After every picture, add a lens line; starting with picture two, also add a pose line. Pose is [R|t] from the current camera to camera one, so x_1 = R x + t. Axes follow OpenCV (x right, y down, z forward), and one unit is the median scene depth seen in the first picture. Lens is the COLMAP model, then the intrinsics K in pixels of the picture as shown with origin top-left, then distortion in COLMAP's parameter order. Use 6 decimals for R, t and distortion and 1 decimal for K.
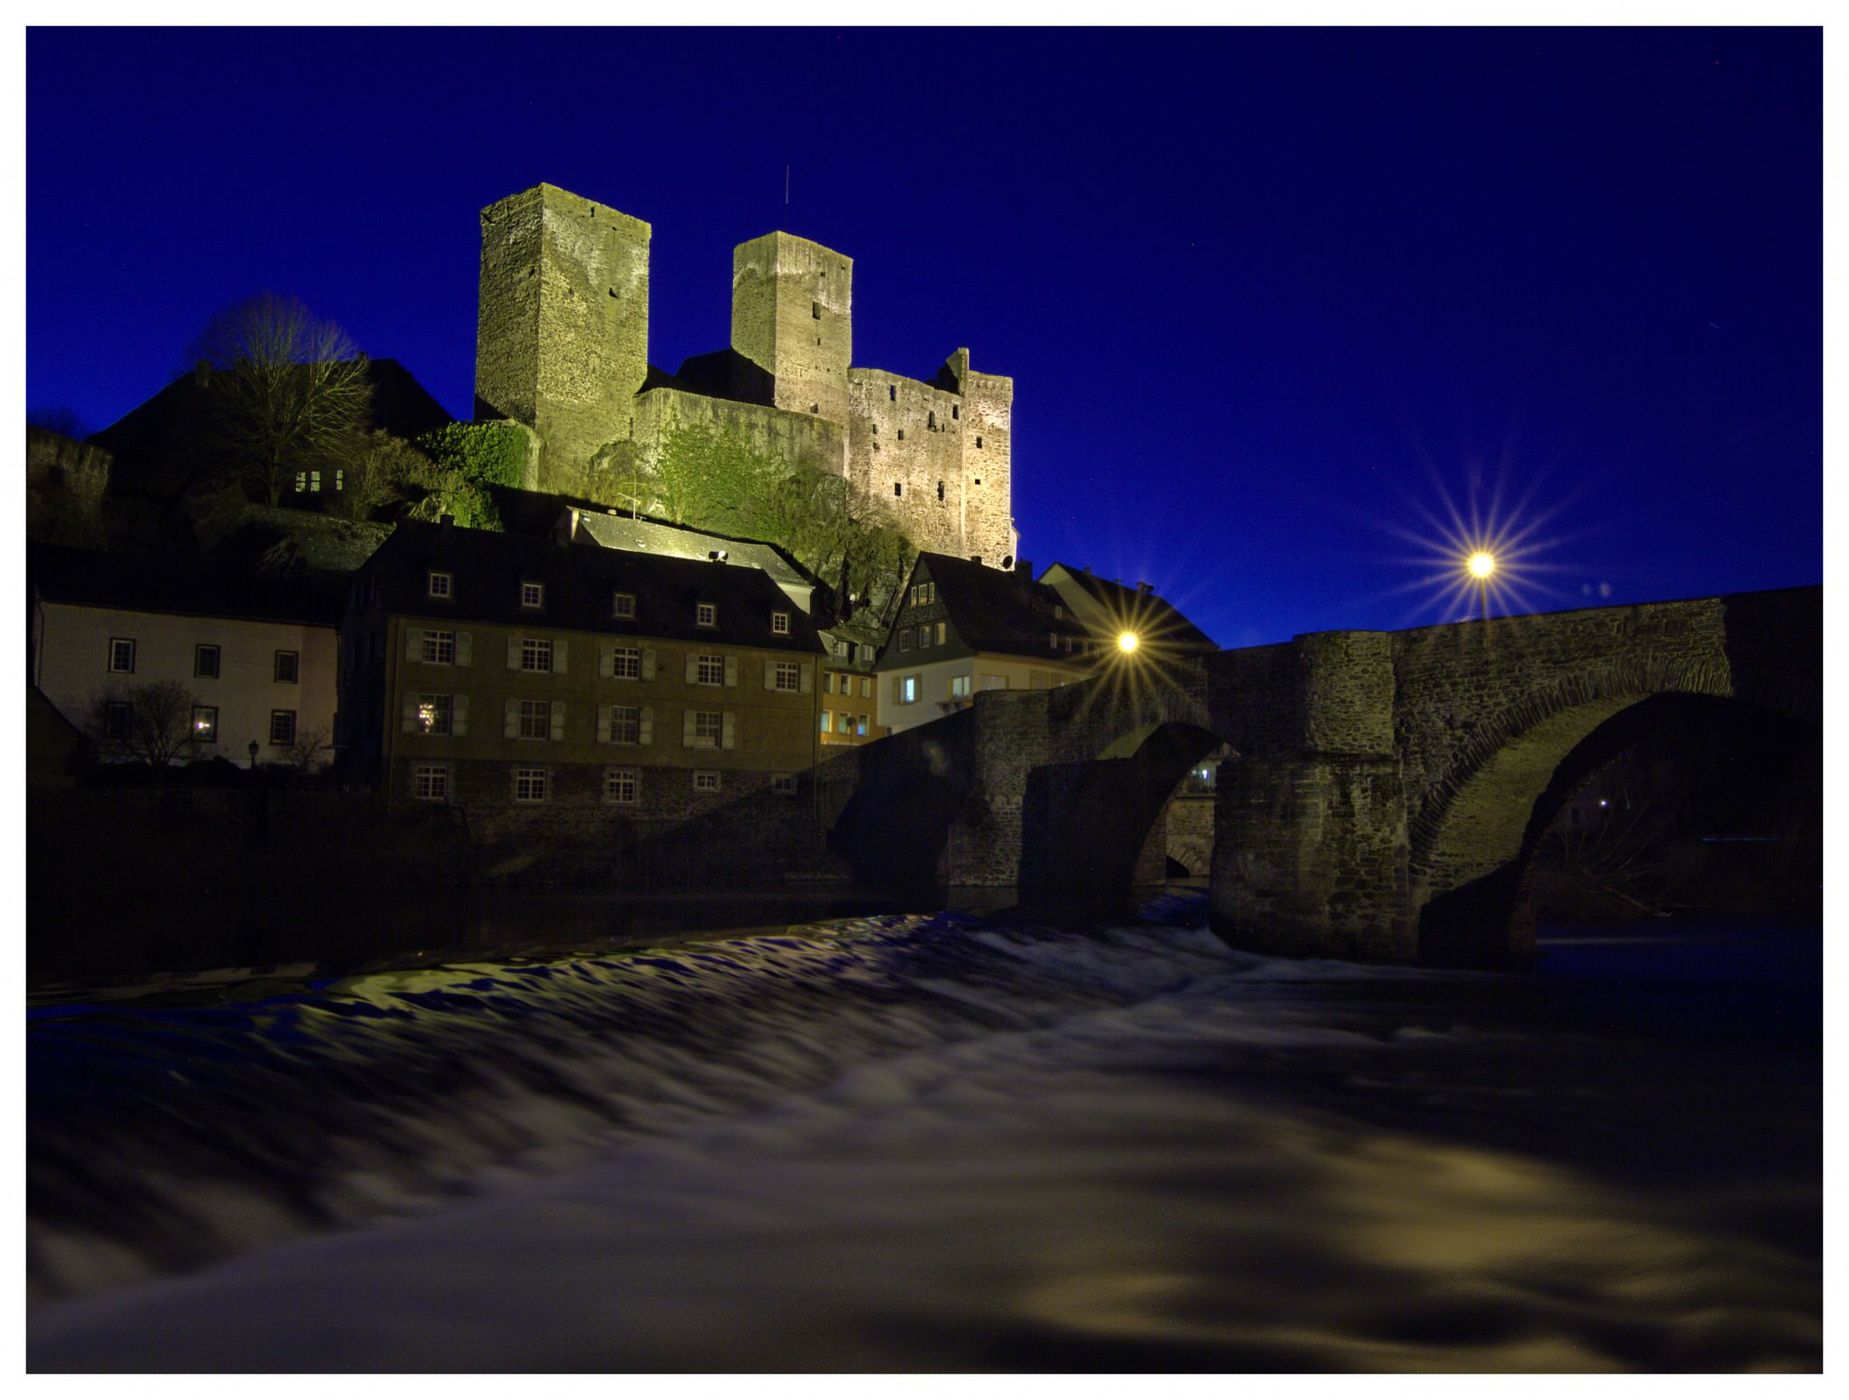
lens RADIAL K [[1445.1, 0, 1043.2], [0, 1445.1, 697.1], [0, 0, 1]] dist [0.040637, -0.024921]
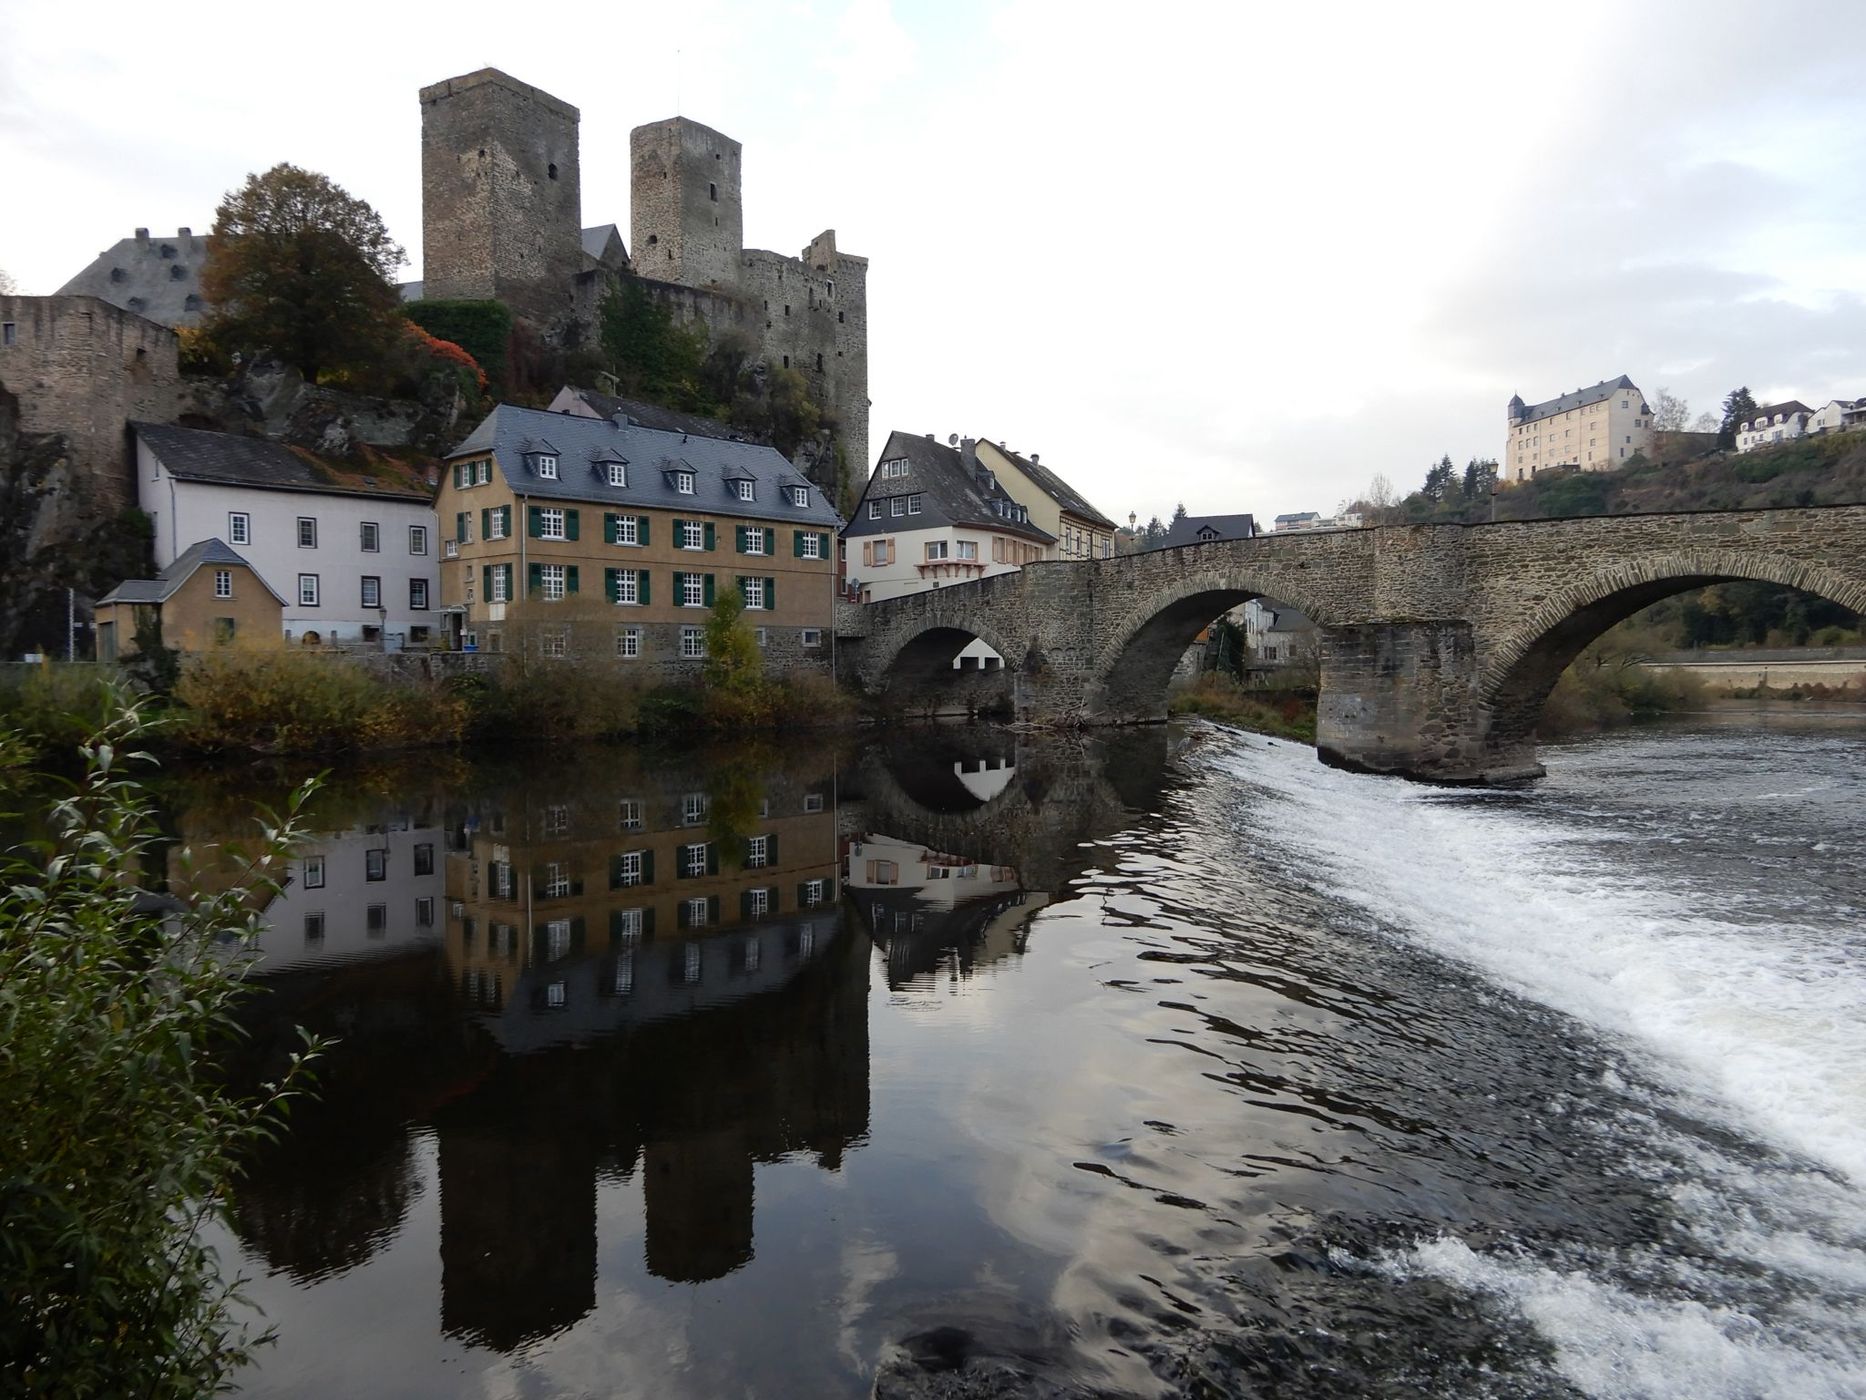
lens RADIAL K [[1323.6, 0, 939.3], [0, 1323.6, 704.0], [0, 0, 1]] dist [-0.003325, 0.000248]
pose [[0.989012, -0.018480, 0.146679, -0.238126], [0.000043, 0.992192, 0.124721, -0.019812], [-0.147839, -0.123344, 0.981290, -0.063001]]
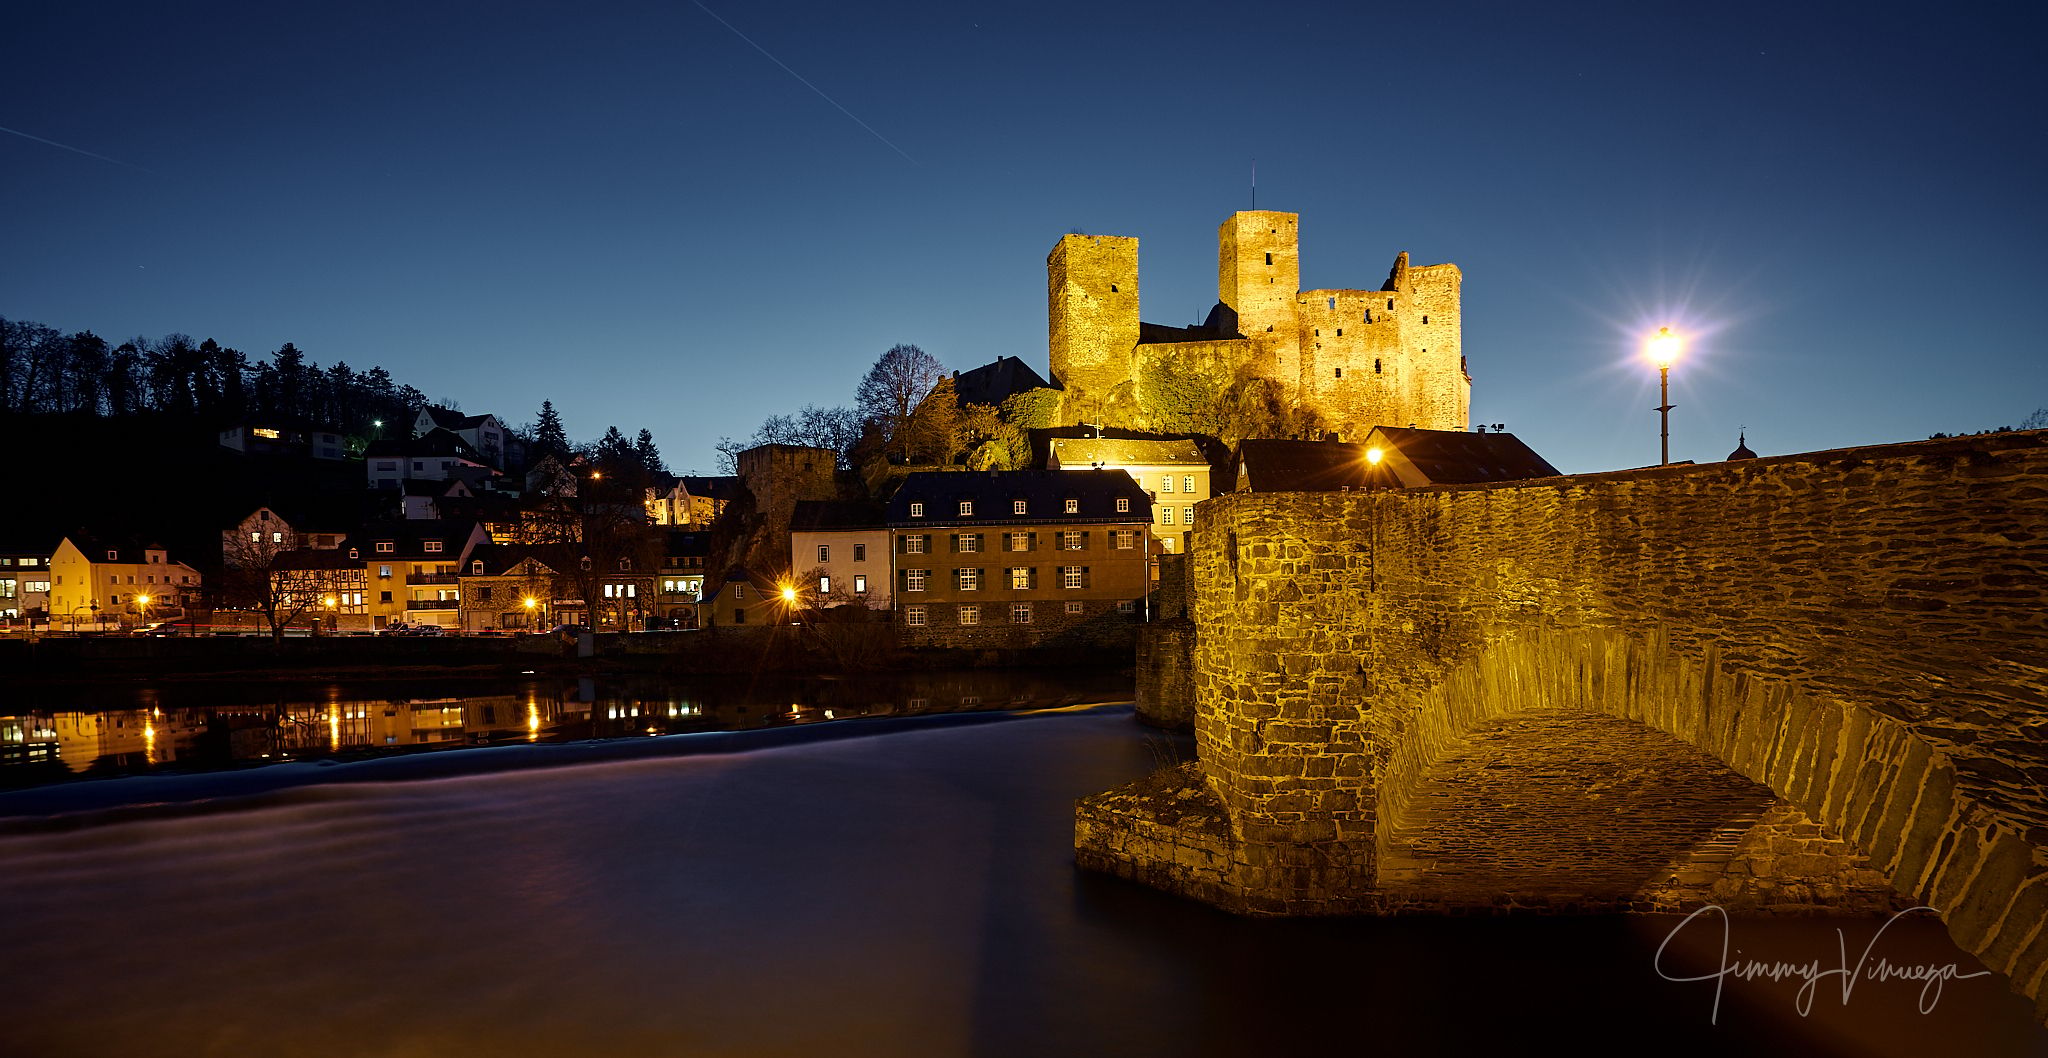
lens RADIAL K [[928.2, 0, 994.0], [0, 928.2, 619.0], [0, 0, 1]] dist [-0.016473, 0.000192]
pose [[0.768445, -0.006924, -0.639879, 0.372674], [0.089125, 0.991354, 0.096304, -0.038960], [0.633680, -0.131034, 0.762417, 0.123194]]
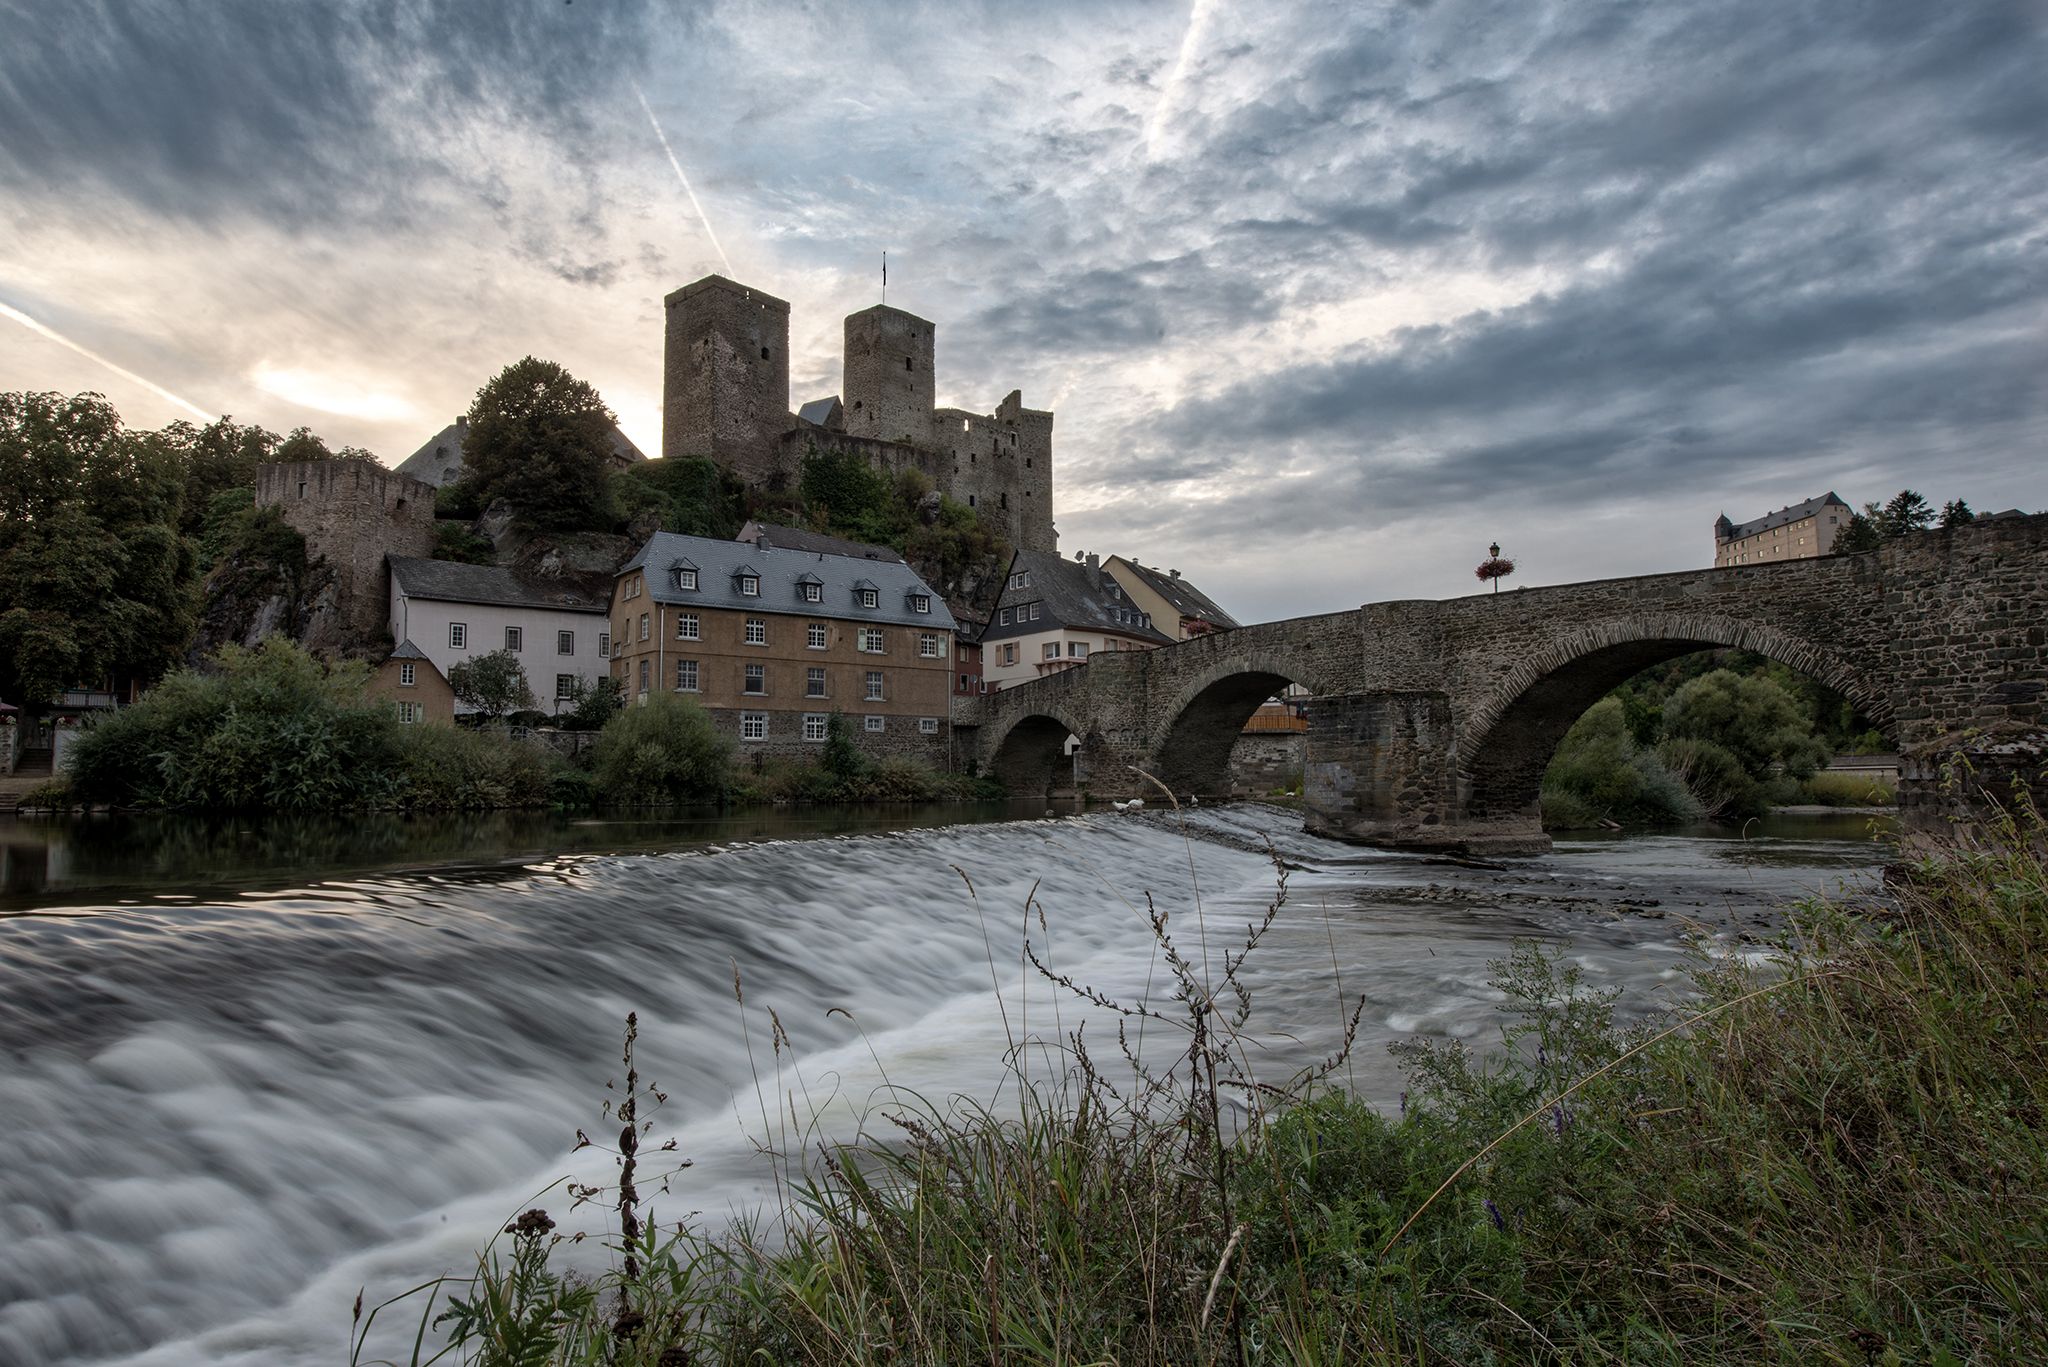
lens RADIAL K [[1162.5, 0, 982.0], [0, 1162.5, 690.2], [0, 0, 1]] dist [-0.012704, 0.002347]
pose [[0.999009, -0.012055, -0.042851, -0.085152], [0.012915, 0.999720, 0.019842, 0.006826], [0.042600, -0.020376, 0.998884, -0.061616]]
